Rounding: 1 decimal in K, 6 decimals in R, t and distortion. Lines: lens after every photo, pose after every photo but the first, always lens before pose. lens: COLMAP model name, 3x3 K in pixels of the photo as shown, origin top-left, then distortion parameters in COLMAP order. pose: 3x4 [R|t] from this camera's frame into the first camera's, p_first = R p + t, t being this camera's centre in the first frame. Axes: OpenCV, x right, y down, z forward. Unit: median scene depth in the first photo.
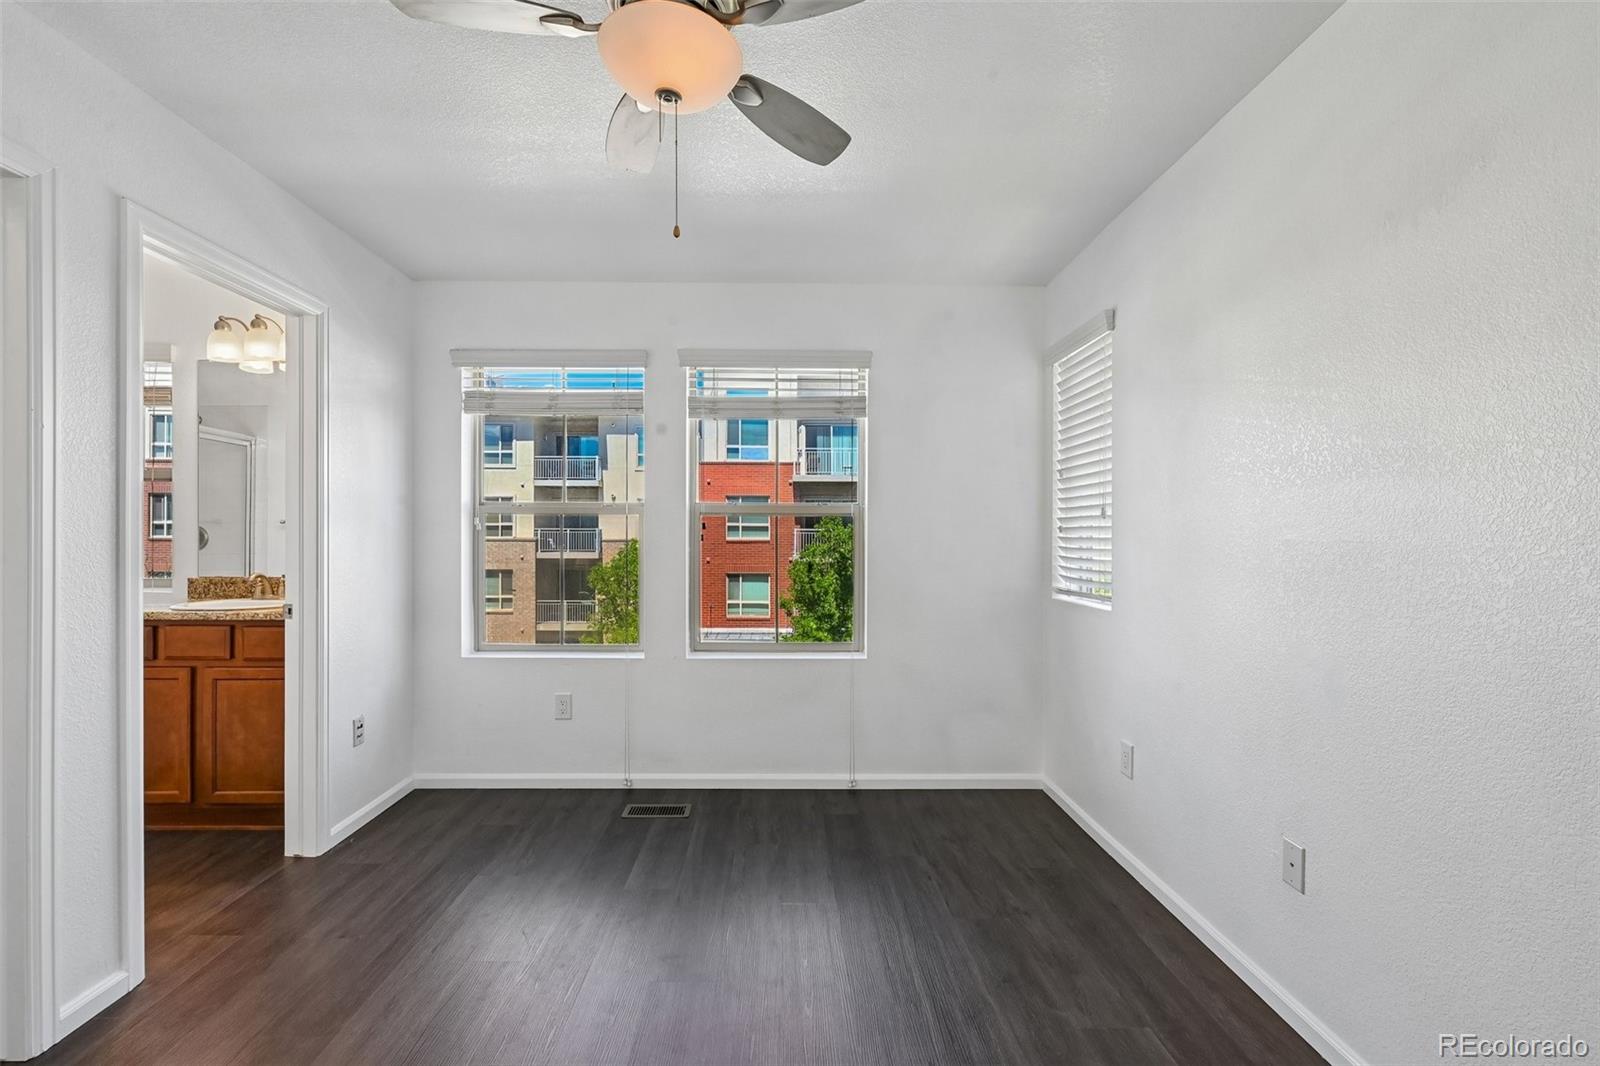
lens RADIAL K [[669.8, 0, 787.2], [0, 669.8, 527.8], [0, 0, 1]] dist [0.014910, -0.000195]
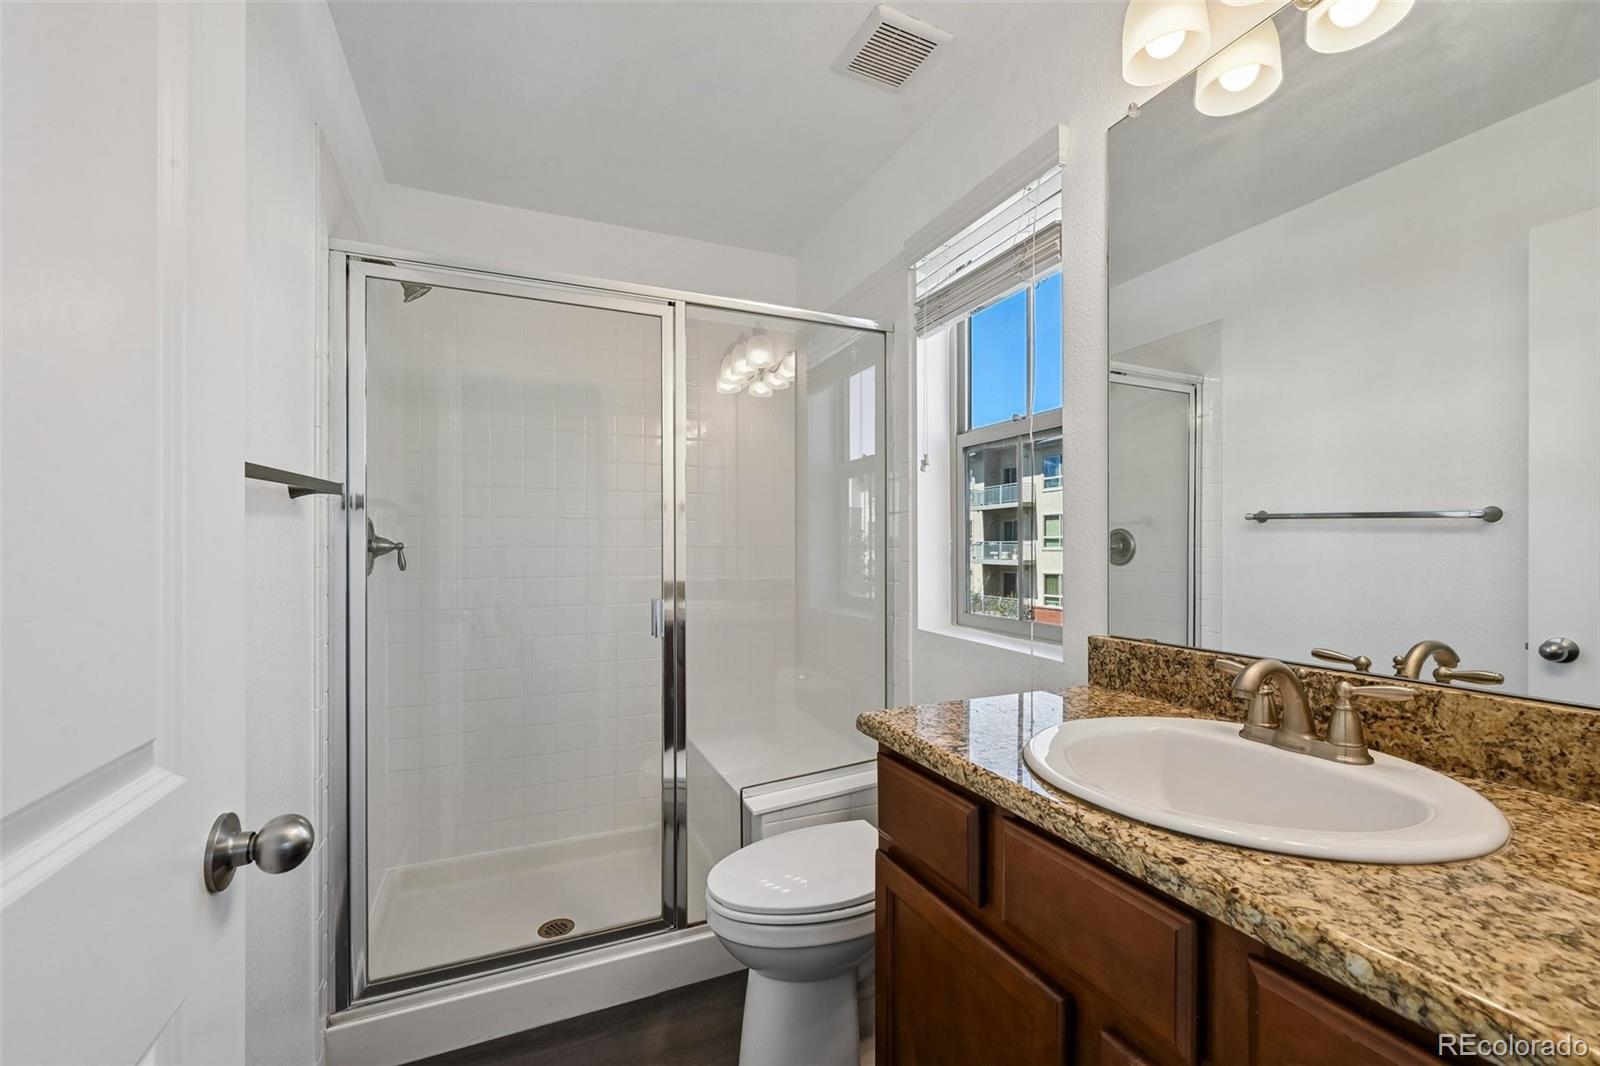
lens RADIAL K [[669.8, 0, 804.3], [0, 669.8, 544.4], [0, 0, 1]] dist [0.014910, -0.000195]
pose [[0.387072, -0.008510, -0.922010, -0.553533], [0.005609, 0.999961, -0.006875, 0.017610], [0.922032, -0.002511, 0.387104, 0.659990]]
